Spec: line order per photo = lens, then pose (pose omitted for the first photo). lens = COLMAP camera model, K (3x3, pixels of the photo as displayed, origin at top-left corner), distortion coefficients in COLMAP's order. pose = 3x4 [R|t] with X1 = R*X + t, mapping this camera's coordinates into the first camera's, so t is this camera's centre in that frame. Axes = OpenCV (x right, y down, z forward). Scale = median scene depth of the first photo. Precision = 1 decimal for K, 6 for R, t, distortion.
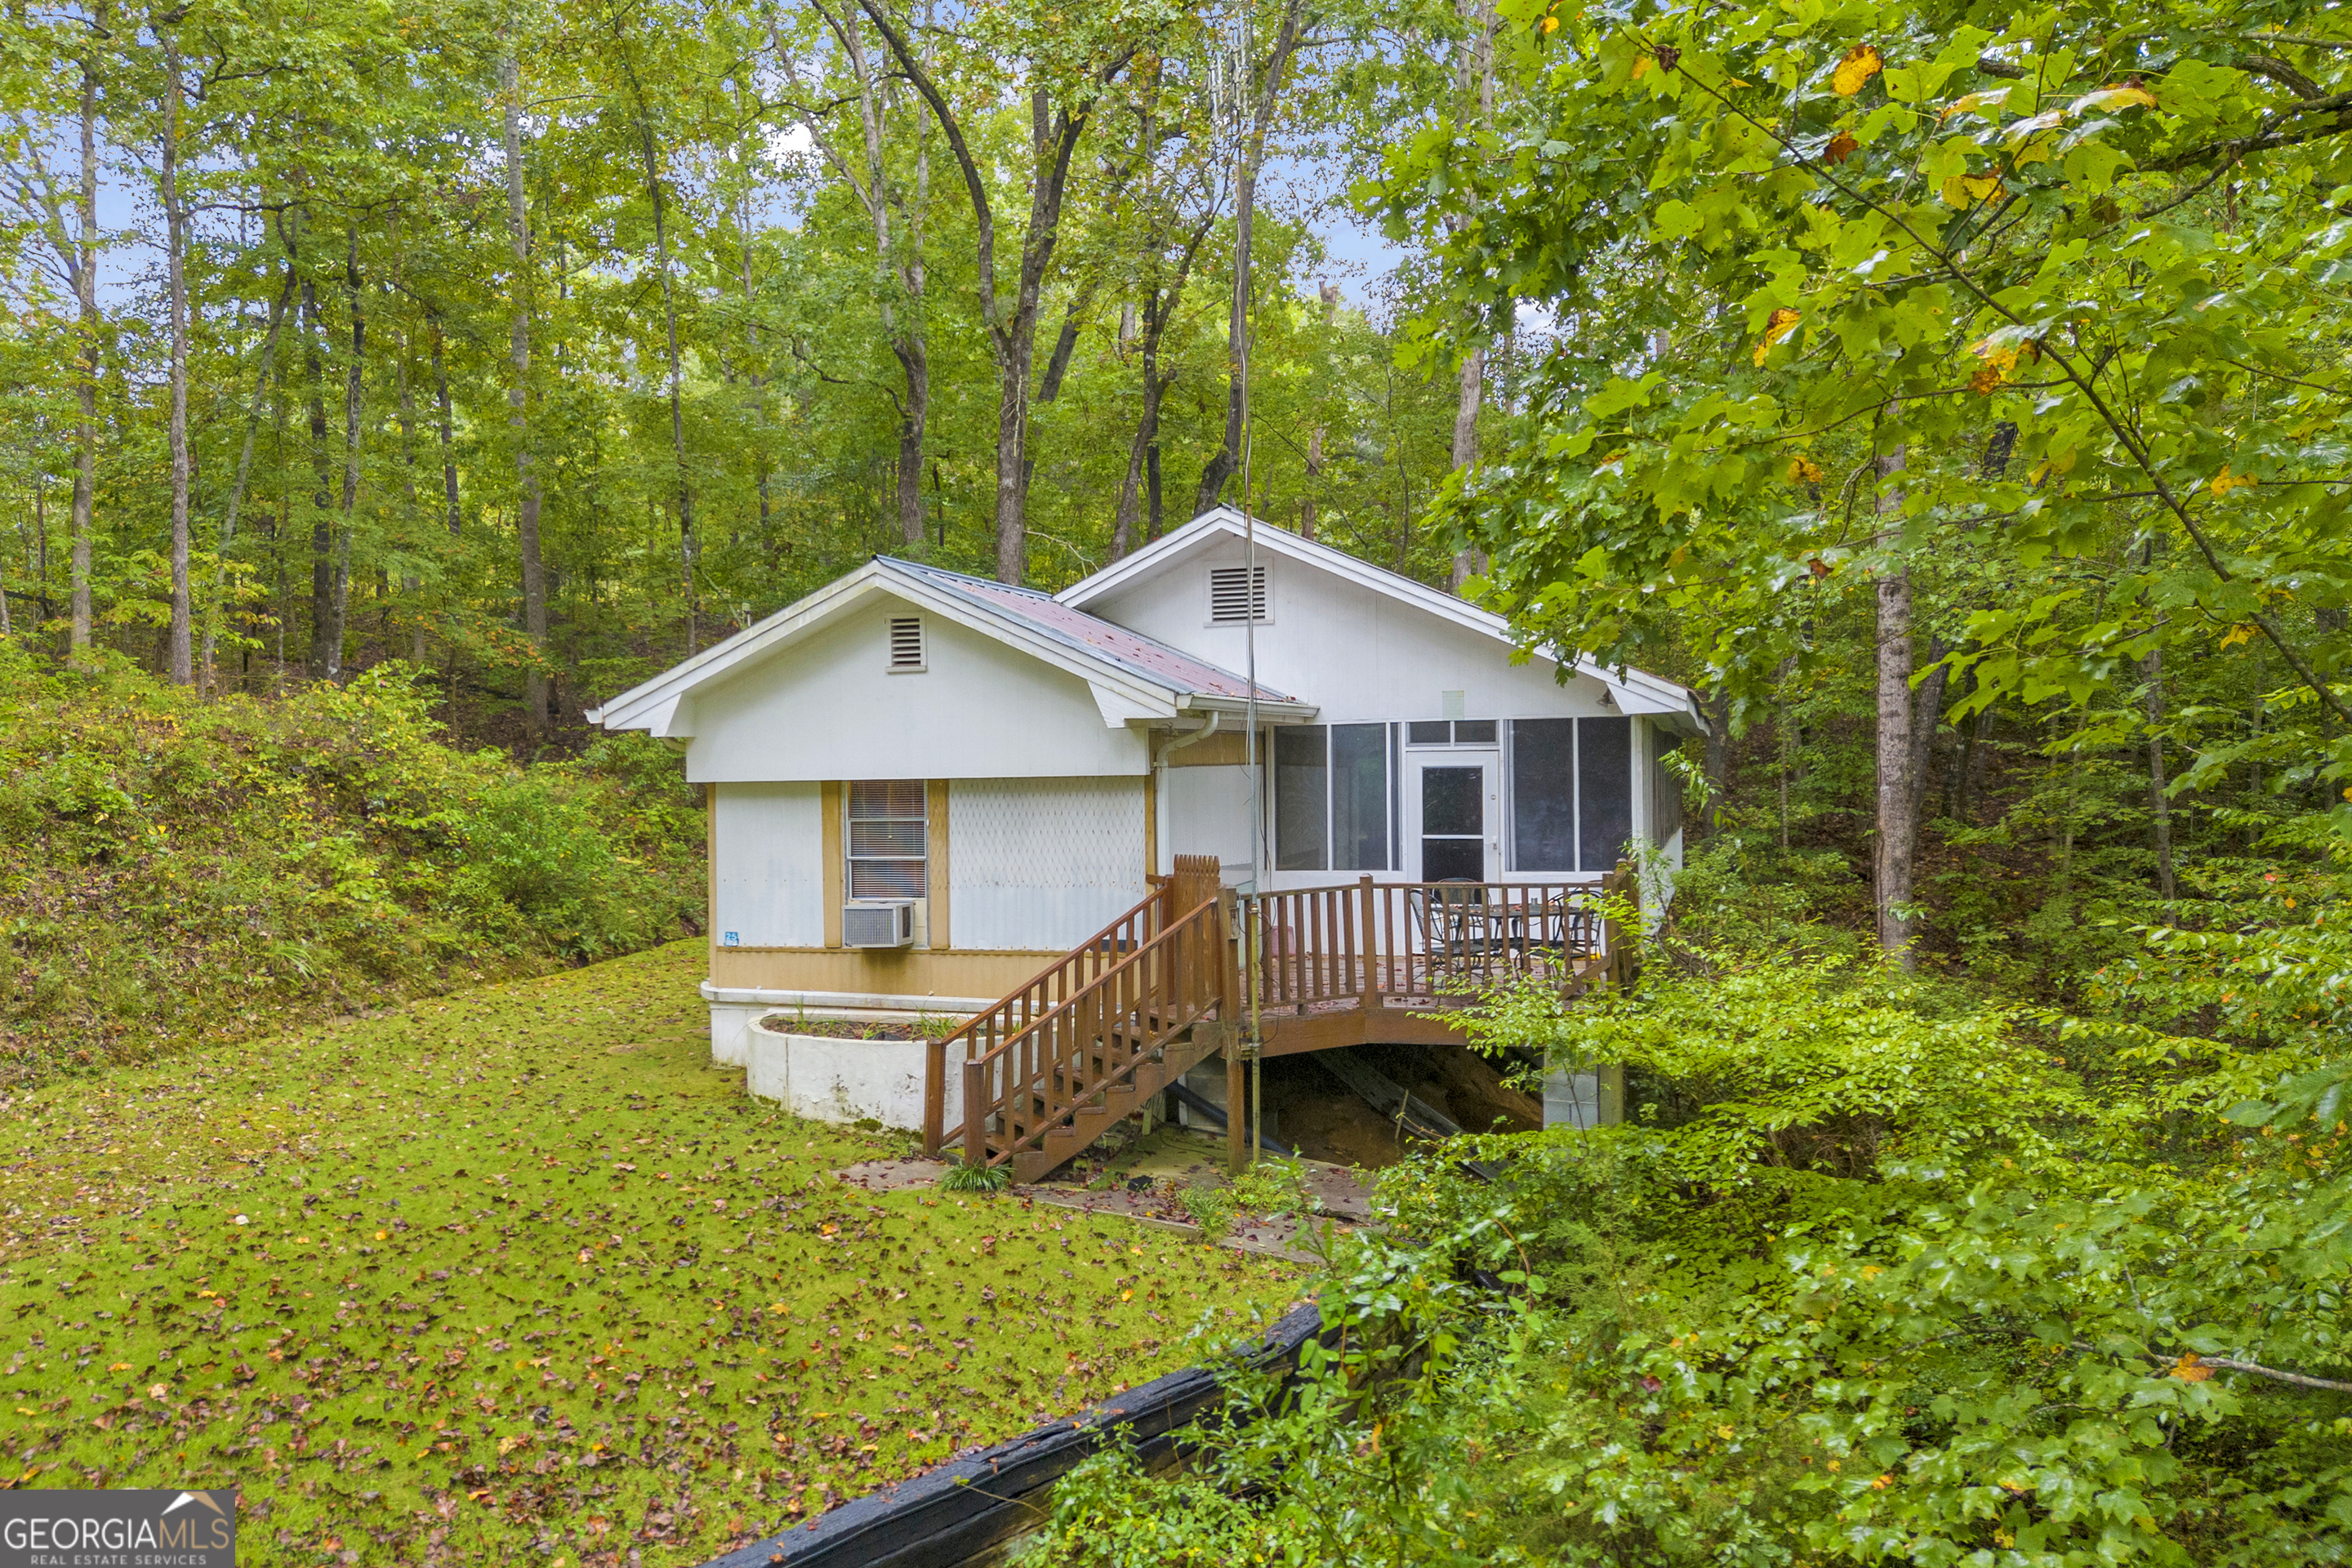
lens RADIAL K [[970.2, 0, 1177.3], [0, 970.2, 796.3], [0, 0, 1]] dist [0.000707, -0.000113]
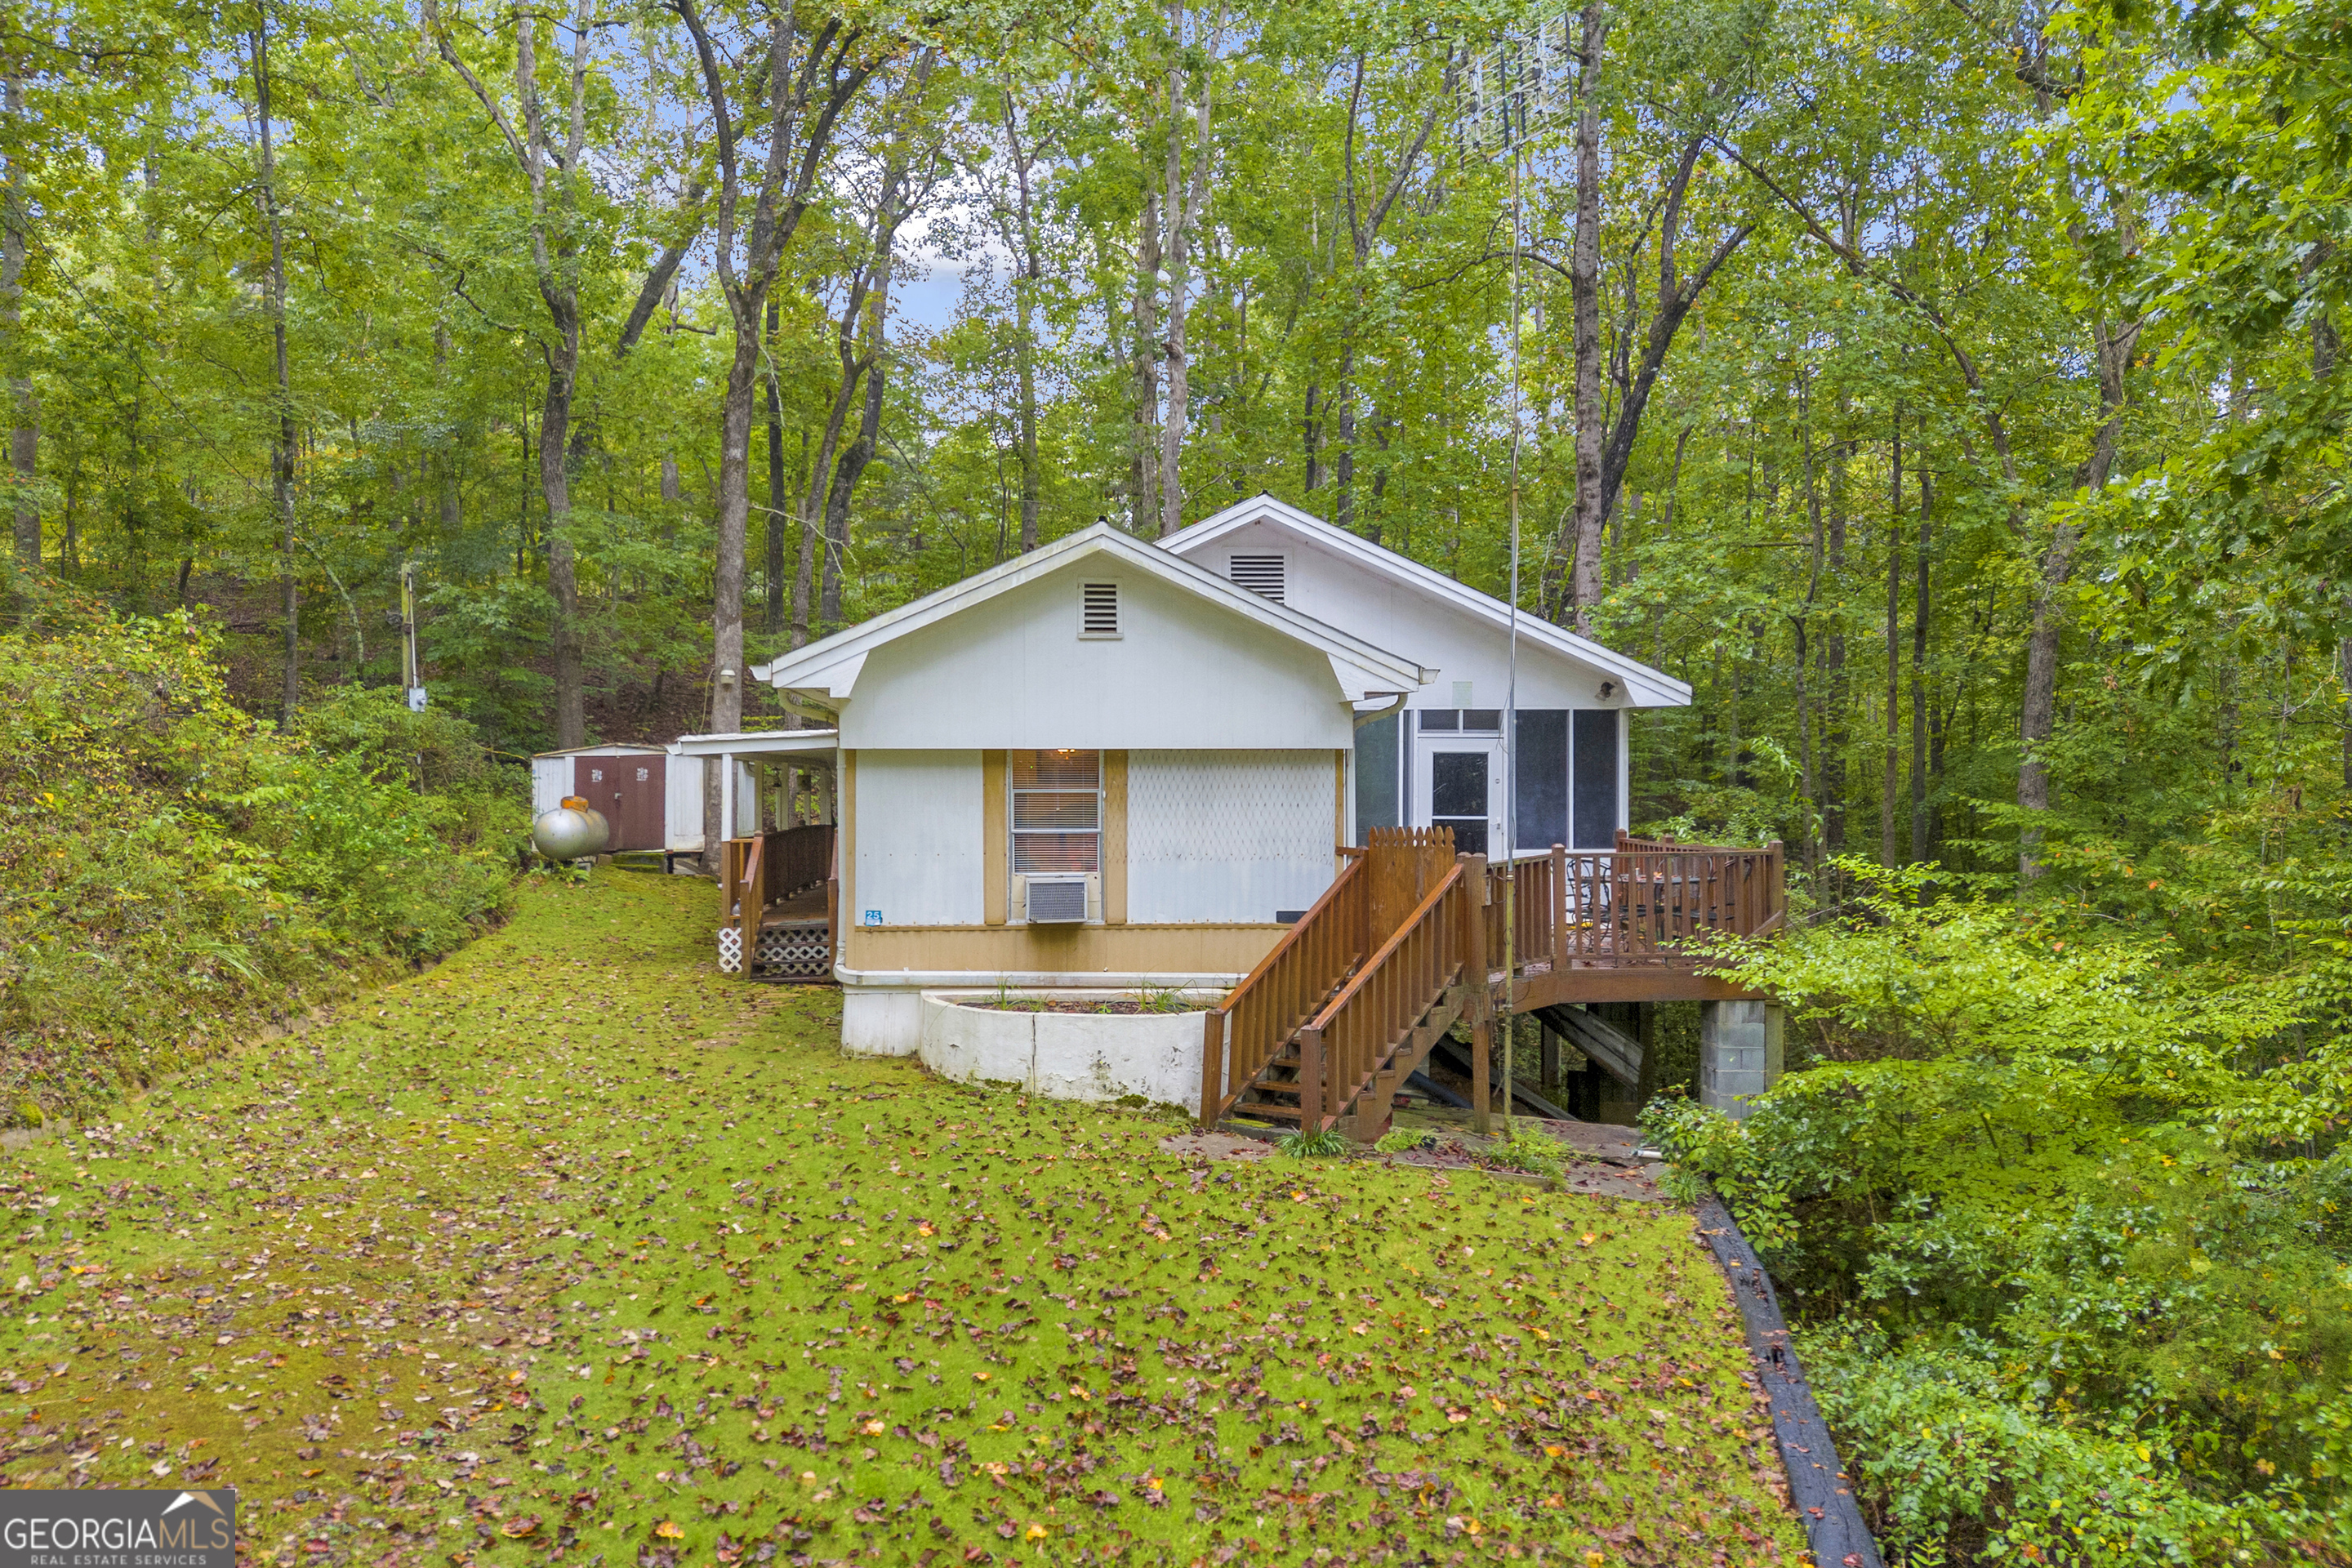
lens RADIAL K [[970.2, 0, 1177.3], [0, 970.2, 796.3], [0, 0, 1]] dist [0.000707, -0.000113]
pose [[0.978317, 0.011479, 0.206796, -0.384762], [-0.013947, 0.999848, 0.010480, 0.017118], [-0.206645, -0.013137, 0.978328, 0.032414]]
